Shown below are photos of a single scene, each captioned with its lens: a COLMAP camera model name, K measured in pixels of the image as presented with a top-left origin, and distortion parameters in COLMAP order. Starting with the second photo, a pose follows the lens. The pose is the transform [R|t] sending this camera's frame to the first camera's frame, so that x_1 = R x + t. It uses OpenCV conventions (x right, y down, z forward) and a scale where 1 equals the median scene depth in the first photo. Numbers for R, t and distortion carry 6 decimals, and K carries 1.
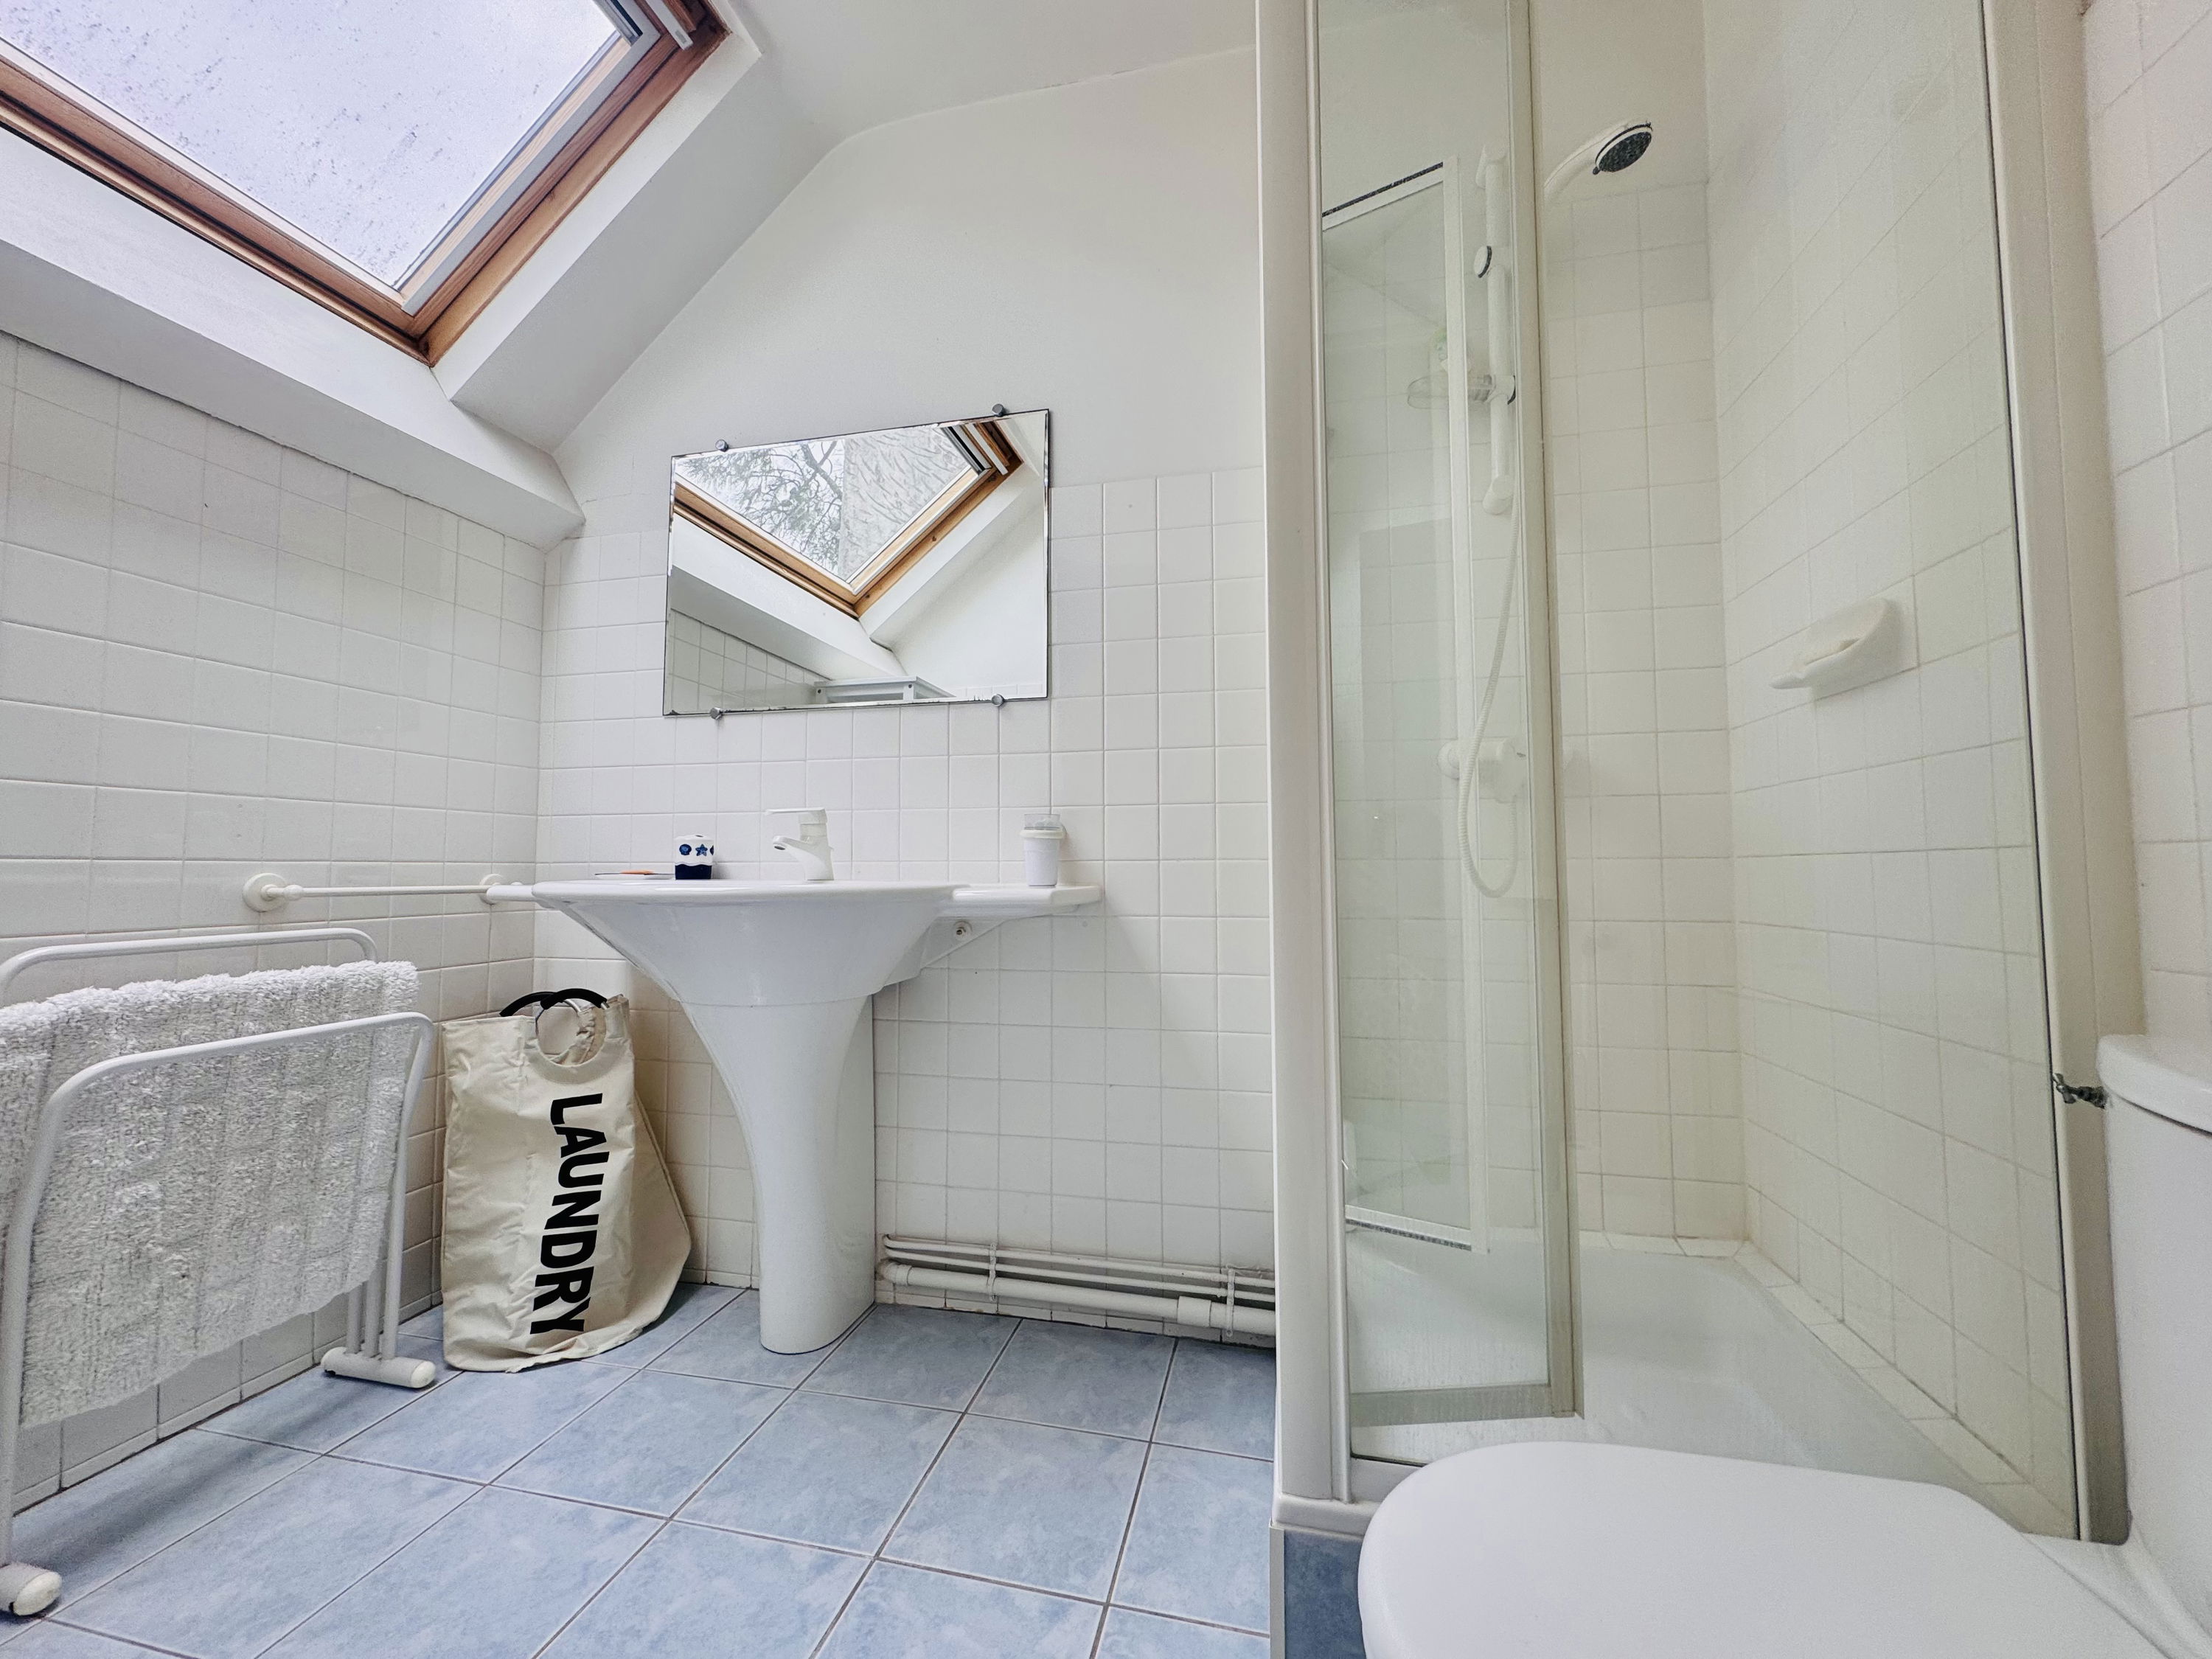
lens RADIAL K [[878.7, 0, 1099.3], [0, 878.7, 819.6], [0, 0, 1]] dist [-0.002973, 0.000255]
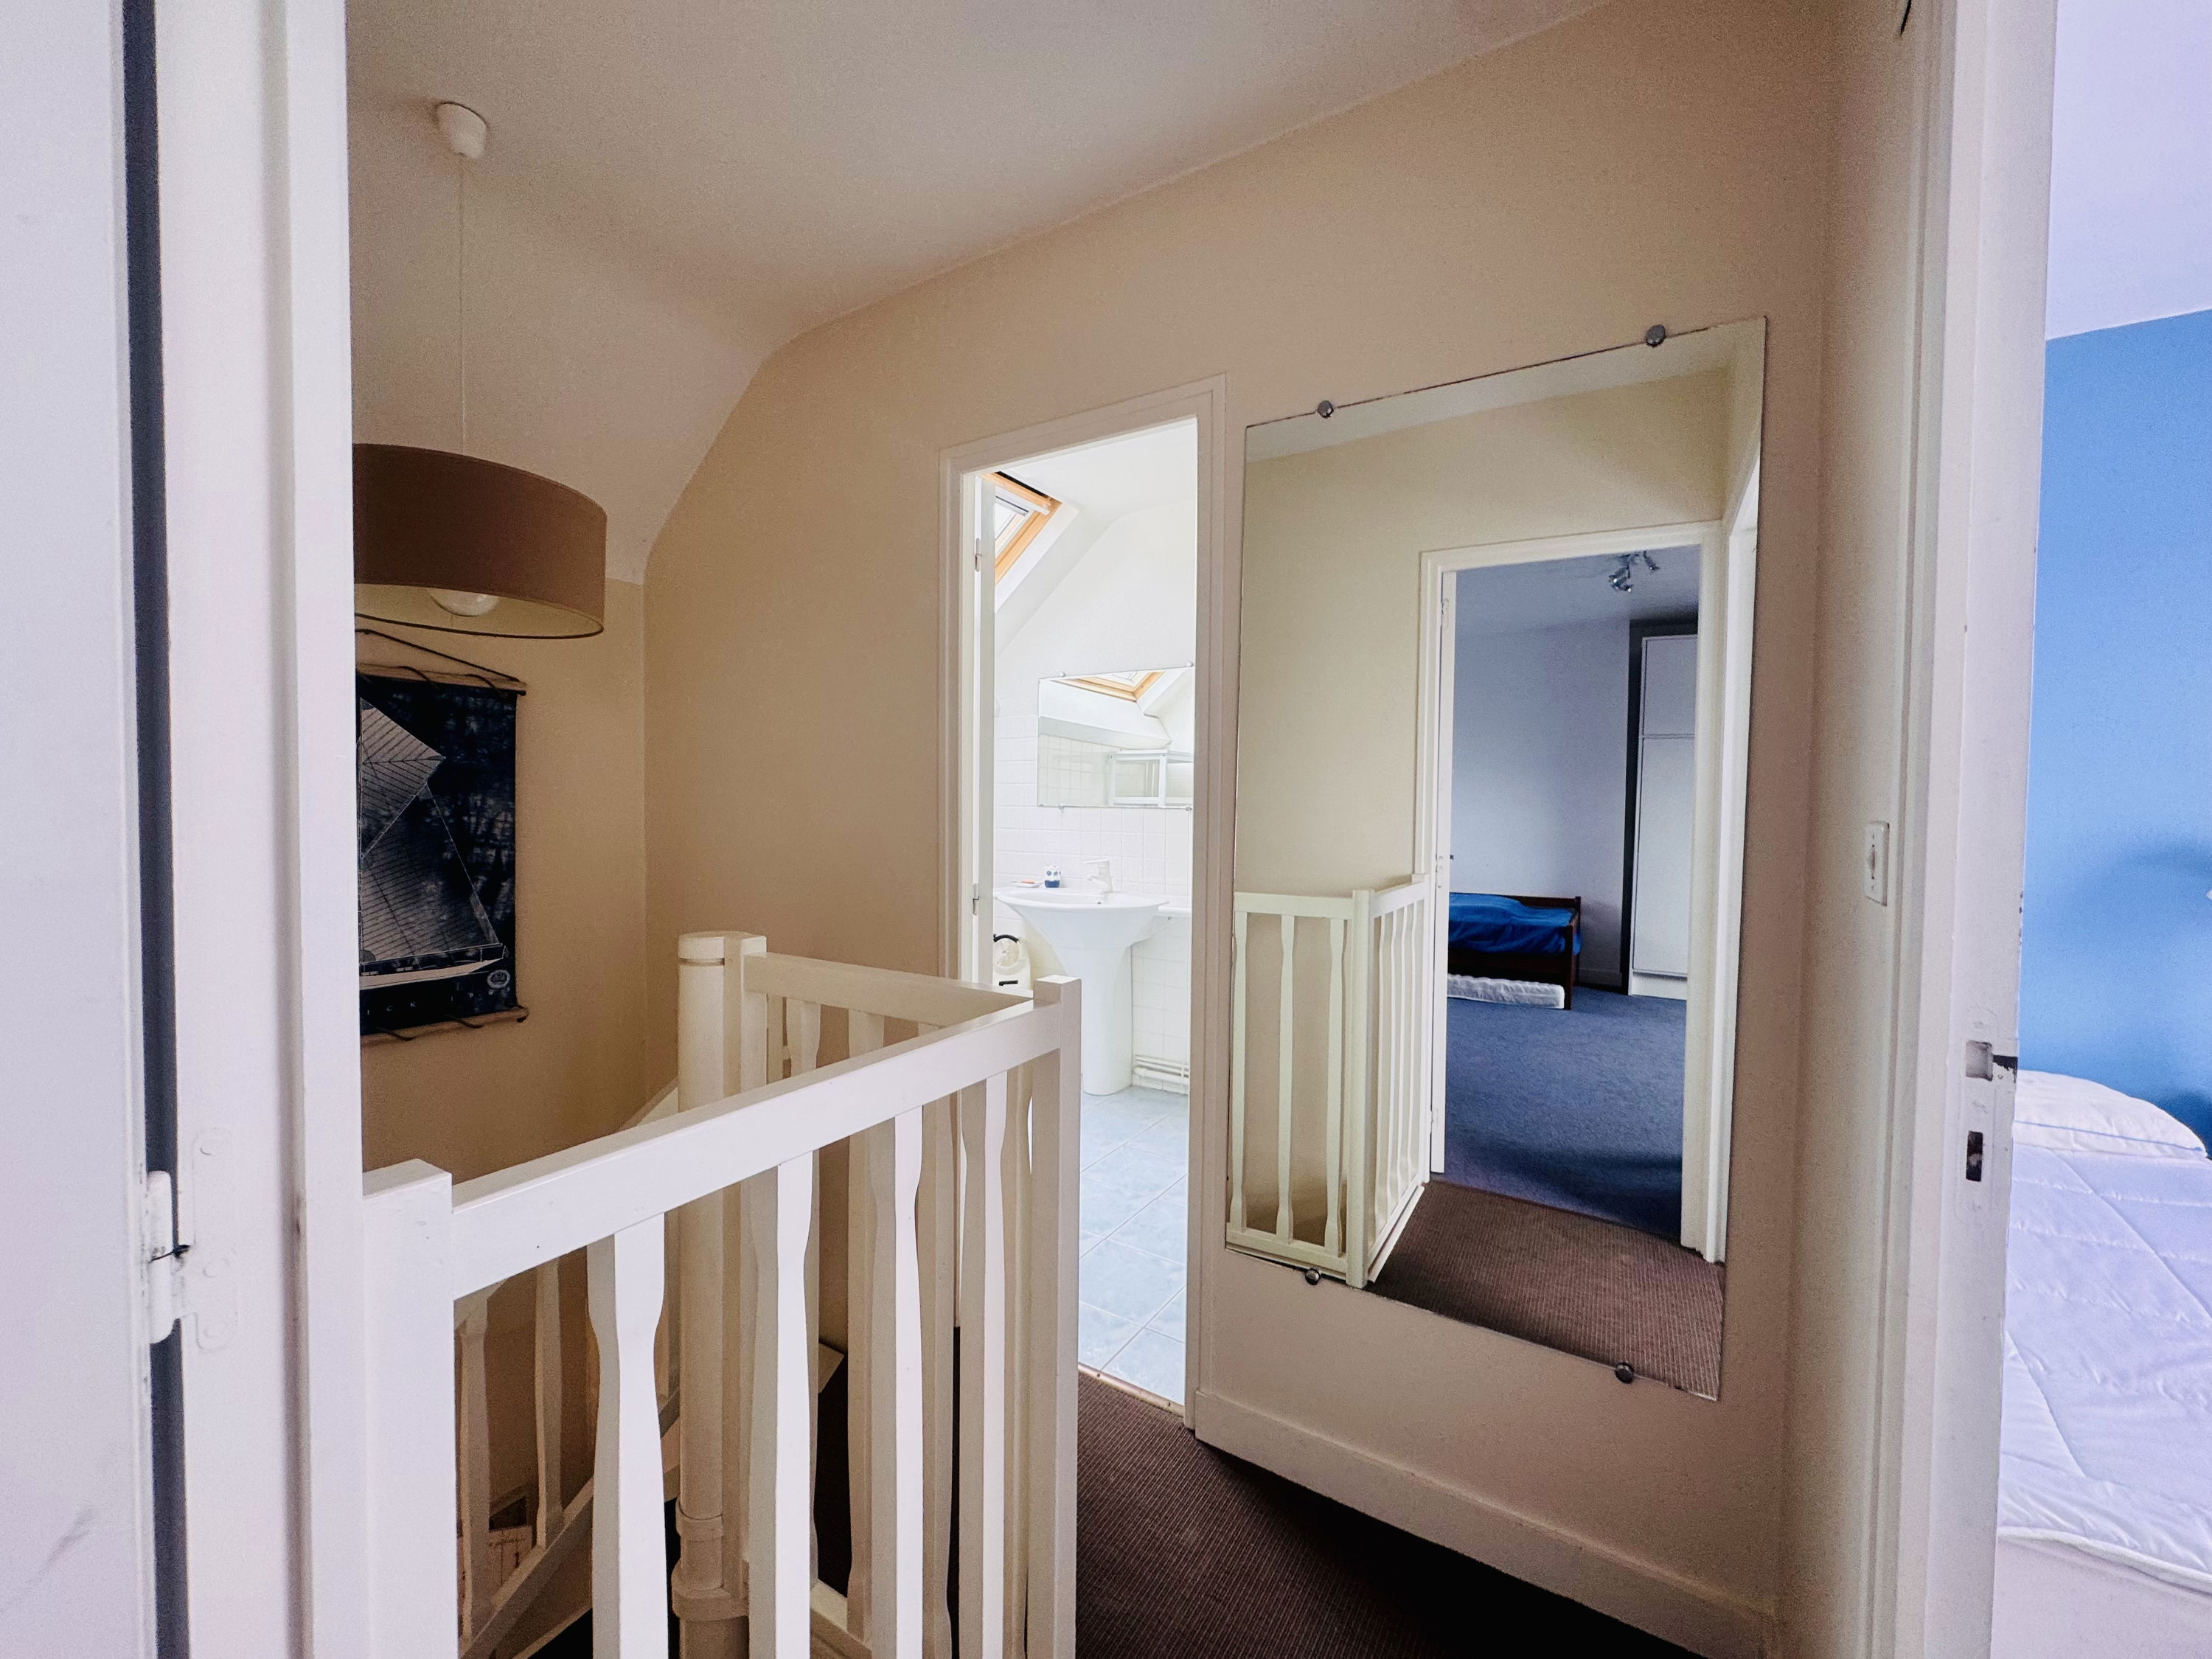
lens RADIAL K [[878.7, 0, 1104.3], [0, 878.7, 826.8], [0, 0, 1]] dist [-0.002973, 0.000255]
pose [[0.944856, 0.021665, -0.326768, 0.380464], [0.003767, 0.997024, 0.076995, -0.257218], [0.327463, -0.073980, 0.941963, -1.033495]]
